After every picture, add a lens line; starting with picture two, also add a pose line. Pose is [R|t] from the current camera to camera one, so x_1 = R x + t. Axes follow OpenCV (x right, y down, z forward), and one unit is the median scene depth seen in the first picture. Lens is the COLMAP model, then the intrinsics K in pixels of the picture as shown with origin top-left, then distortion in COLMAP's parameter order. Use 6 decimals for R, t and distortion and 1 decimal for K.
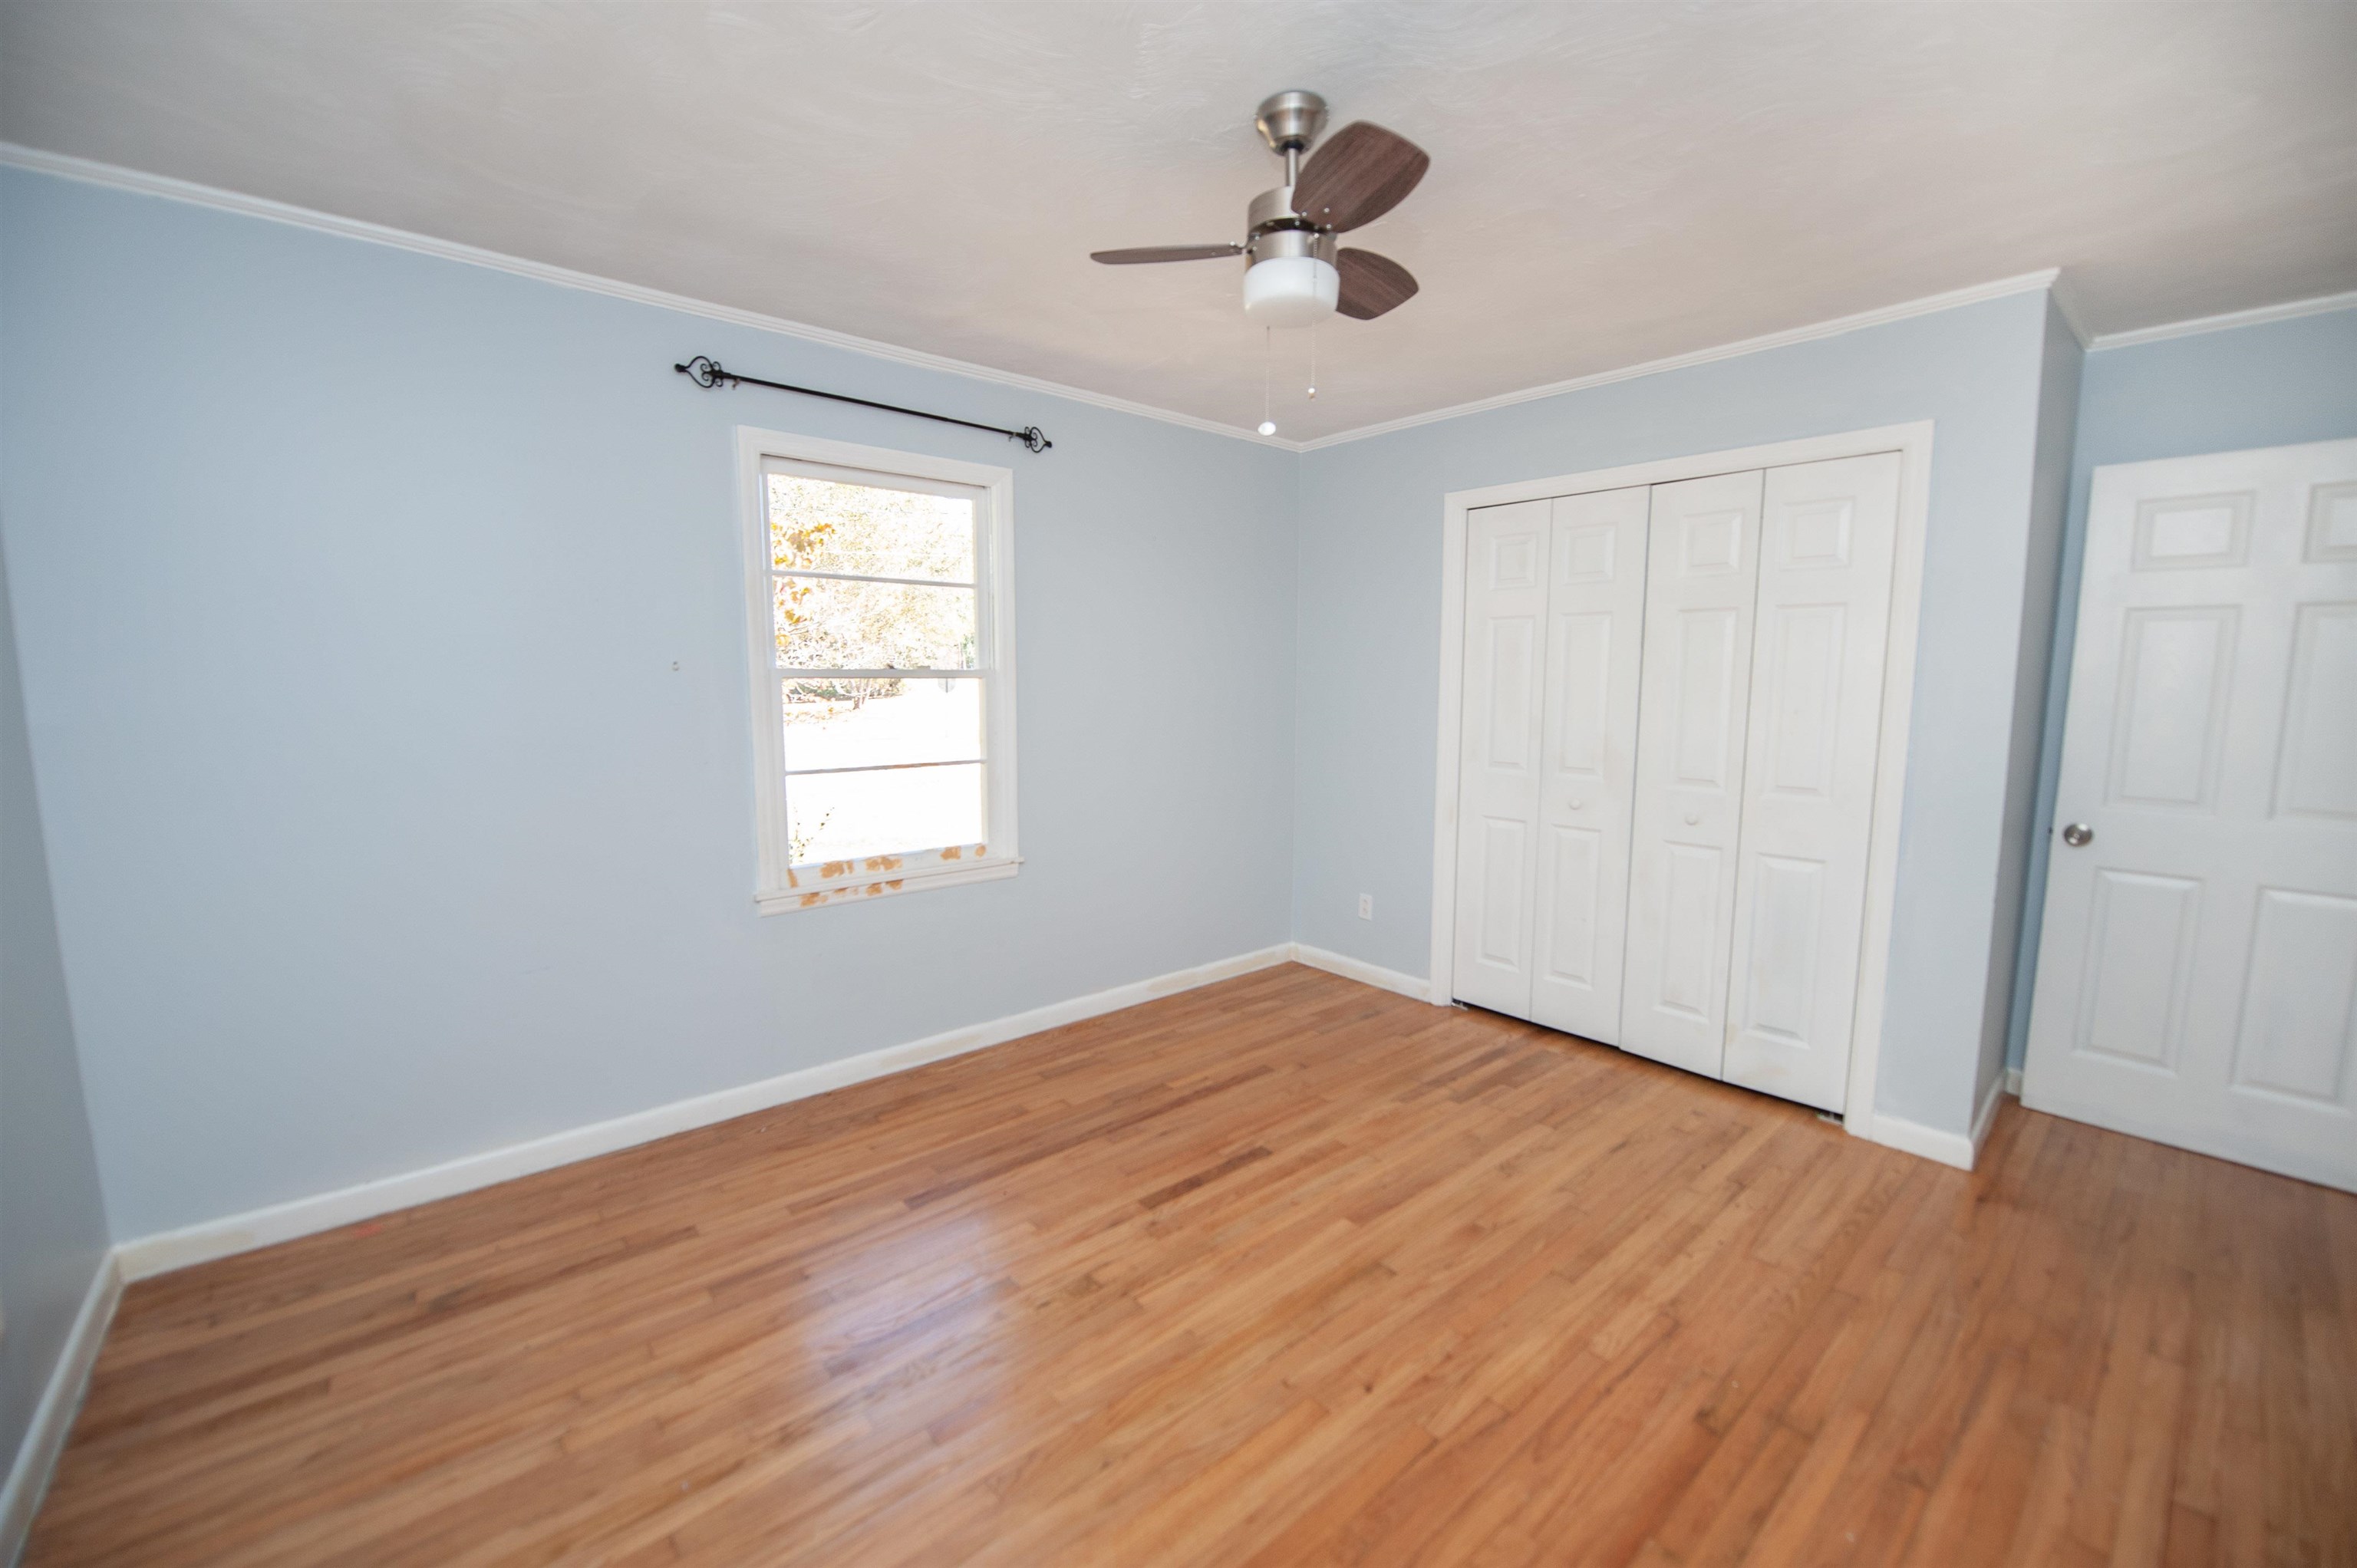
lens RADIAL K [[938.7, 0, 1180.0], [0, 938.7, 788.5], [0, 0, 1]] dist [-0.019997, -0.002100]
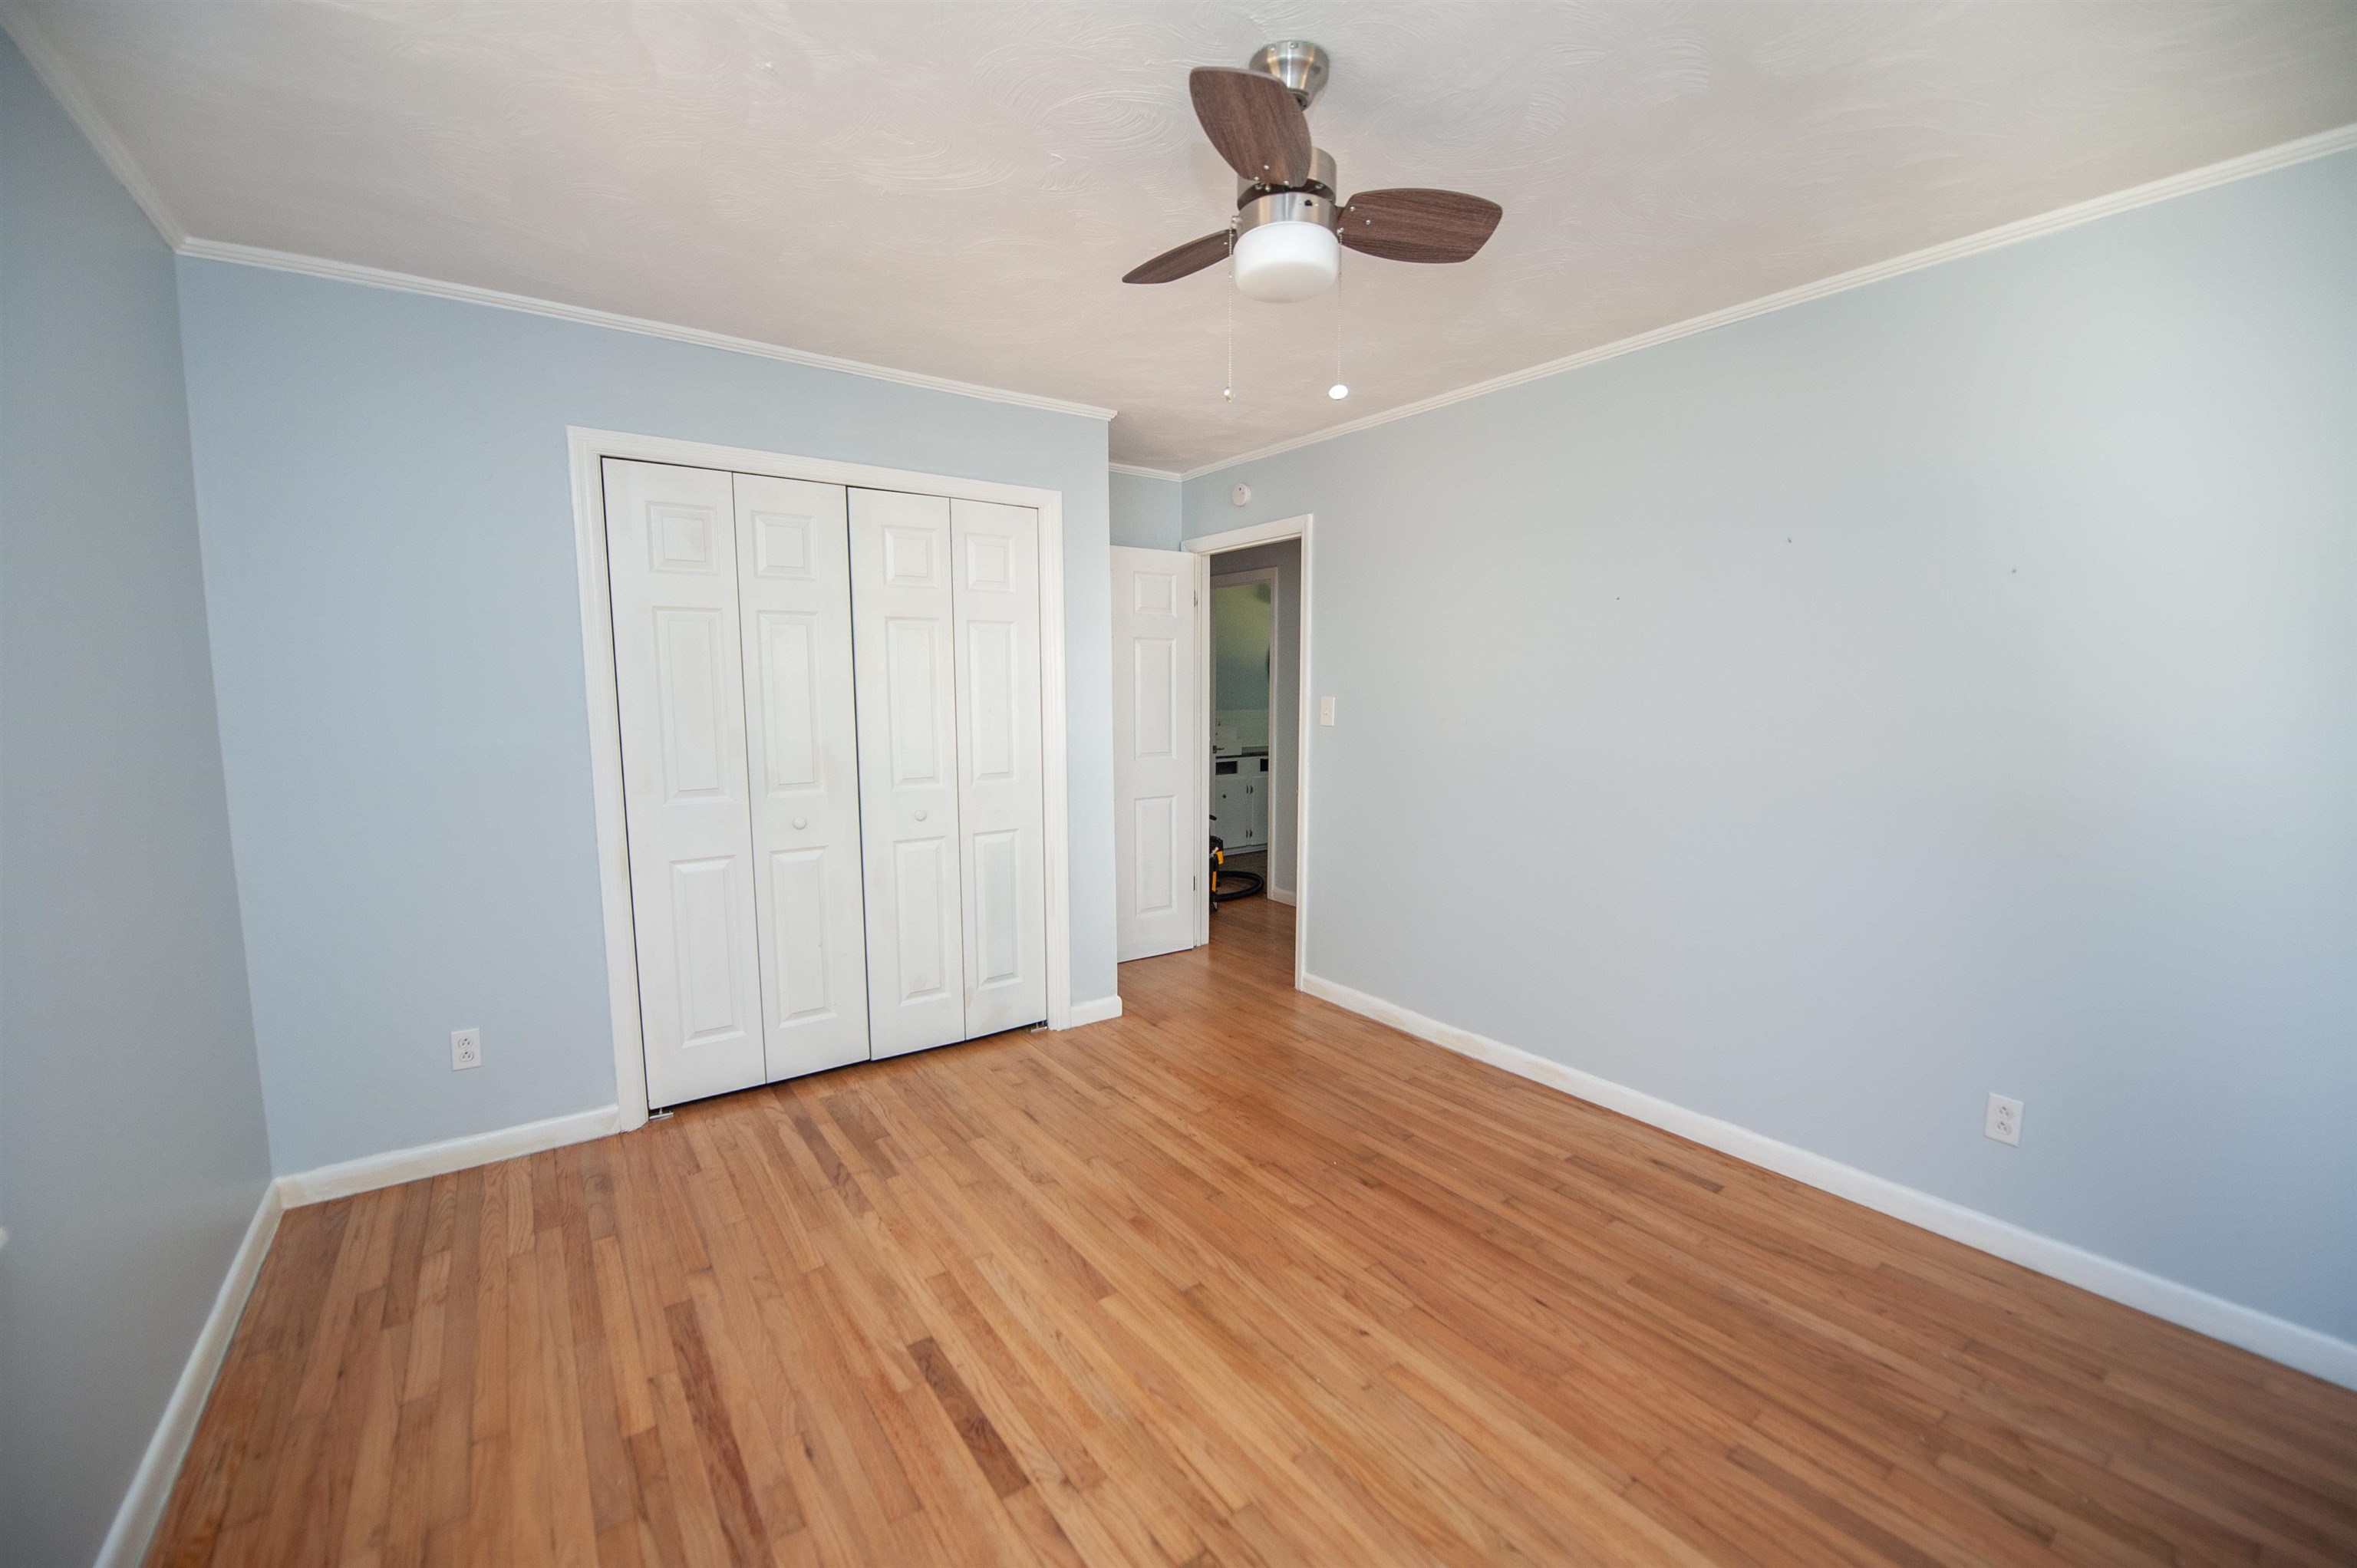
lens RADIAL K [[938.7, 0, 1181.9], [0, 938.7, 783.8], [0, 0, 1]] dist [-0.019997, -0.002100]
pose [[0.090977, -0.110853, 0.989664, -0.540291], [0.119752, 0.987792, 0.099635, -0.082839], [-0.988627, 0.109449, 0.103141, 0.670335]]
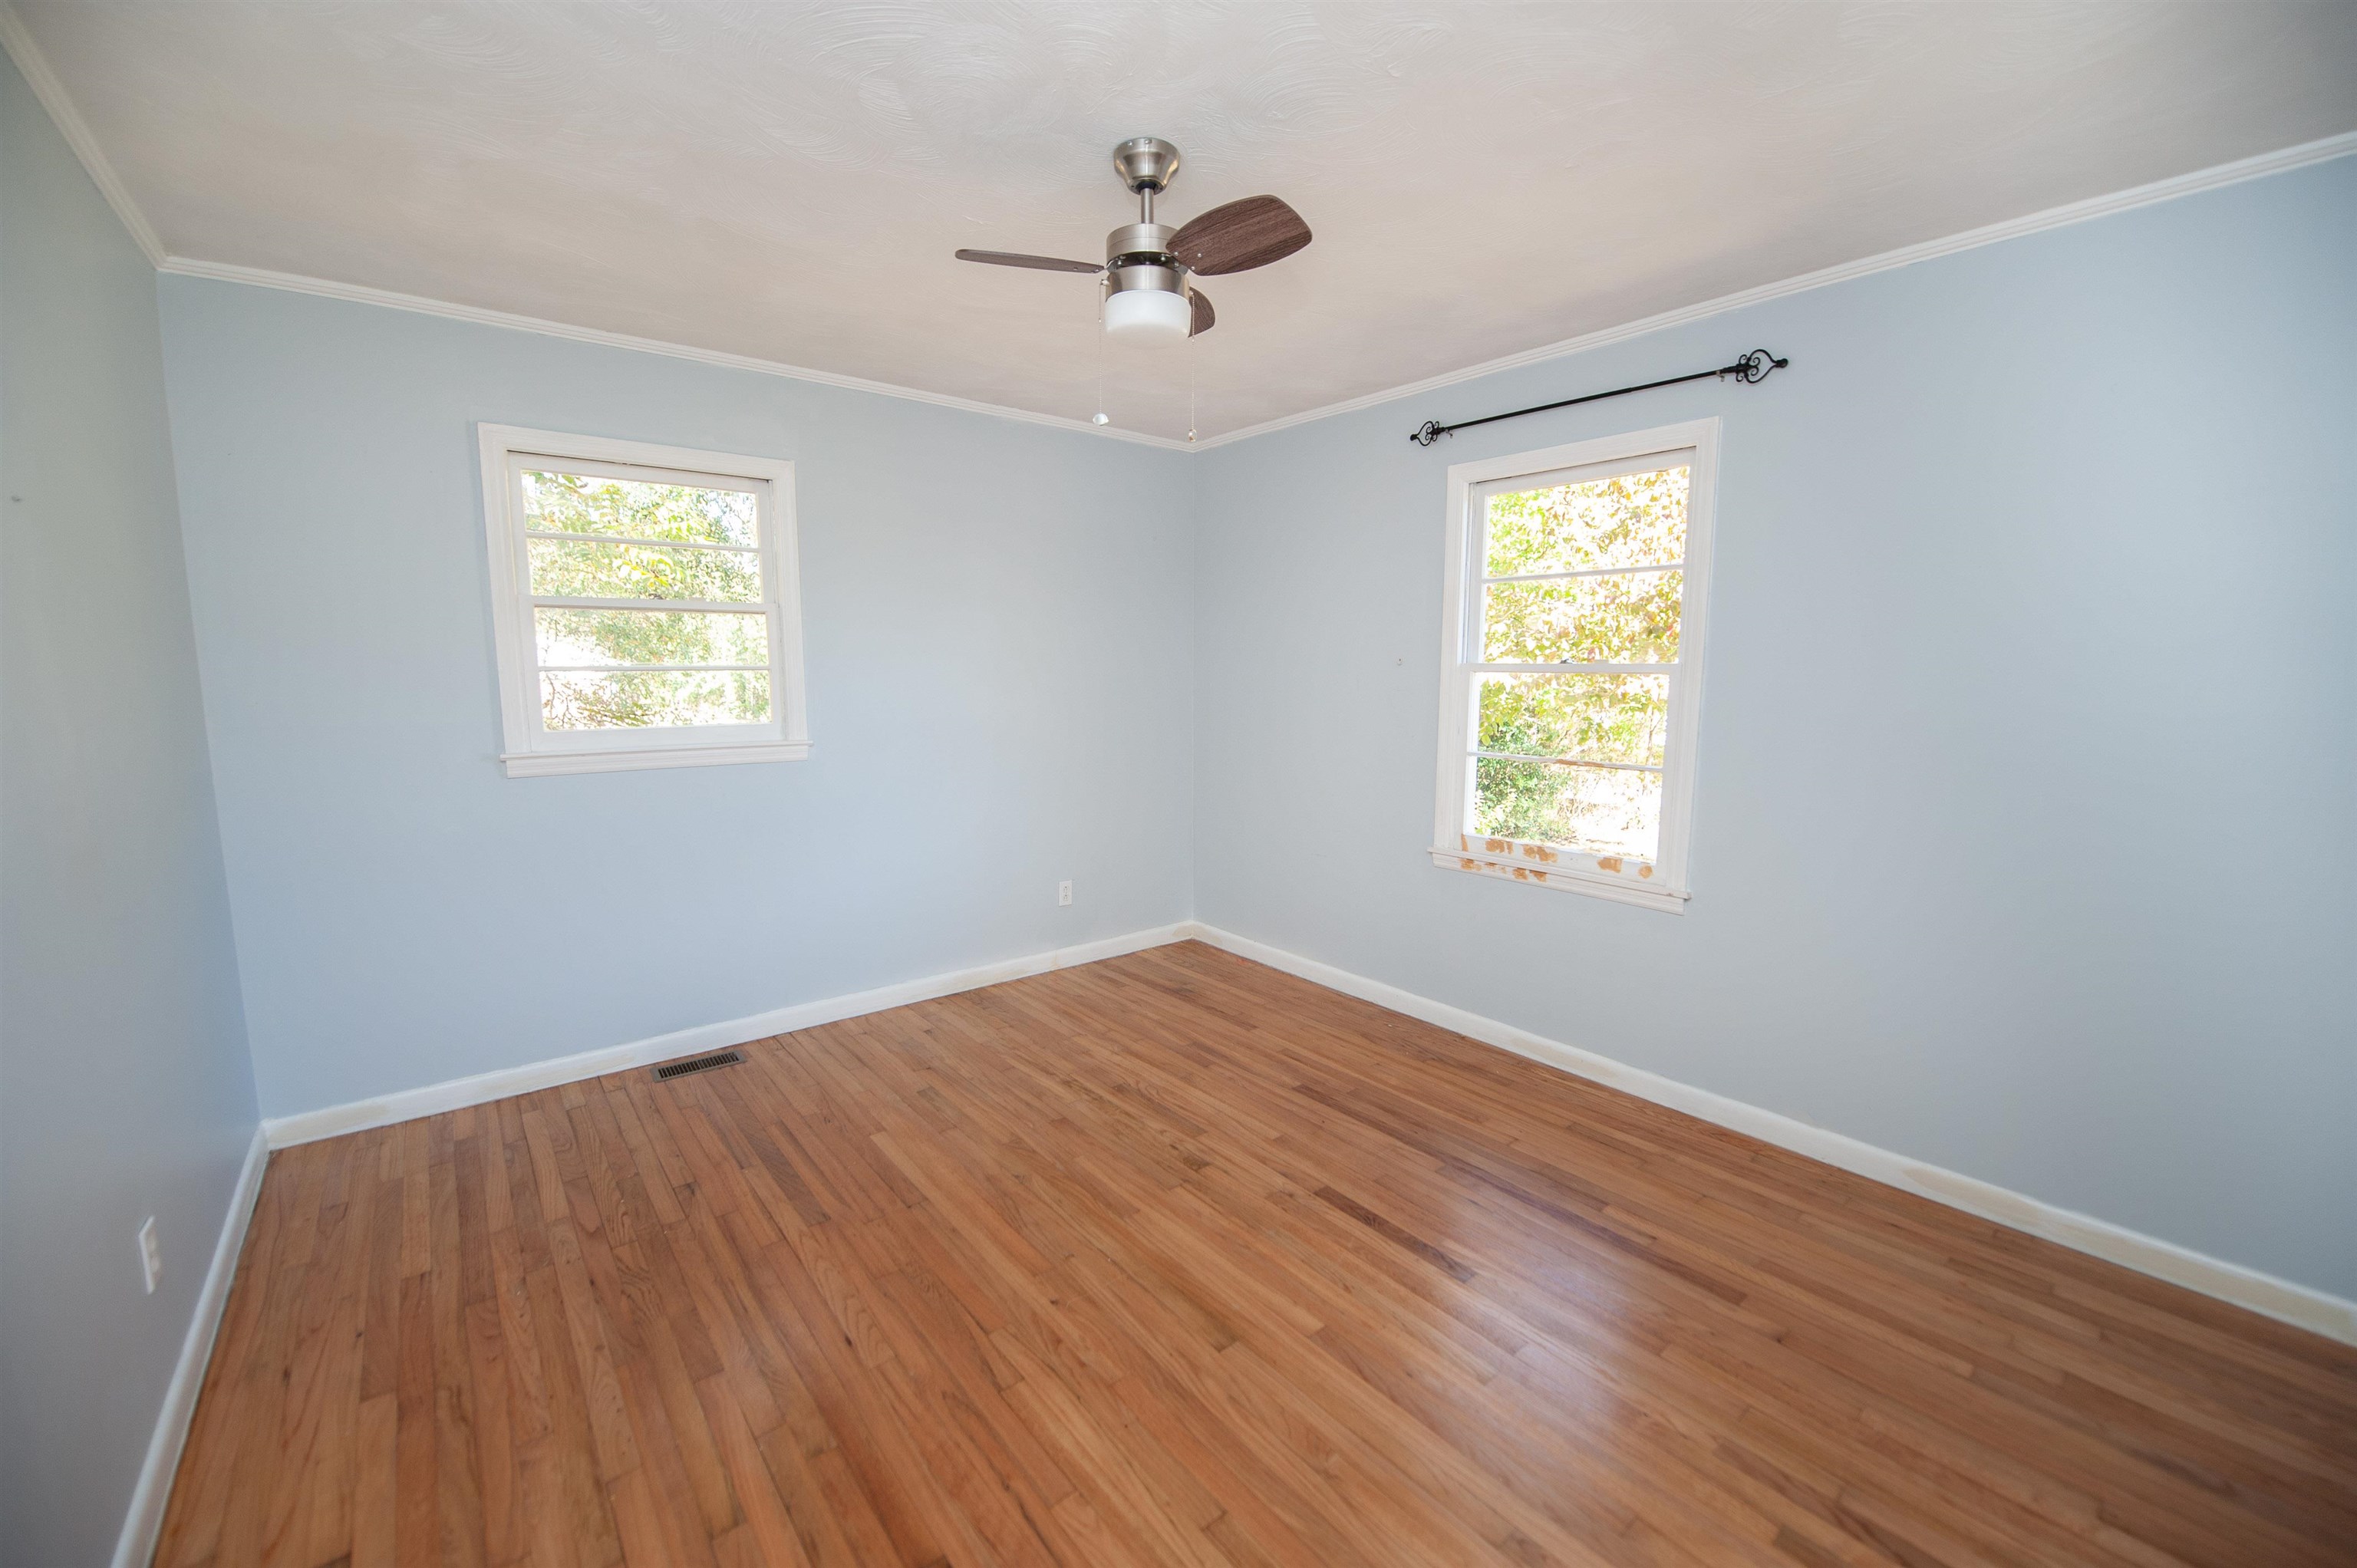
lens RADIAL K [[938.7, 0, 1183.8], [0, 938.7, 787.9], [0, 0, 1]] dist [-0.019997, -0.002100]
pose [[-0.030229, 0.125090, -0.991685, 0.807170], [-0.123347, 0.984088, 0.127892, -0.084422], [0.991903, 0.126188, -0.014319, 0.712323]]
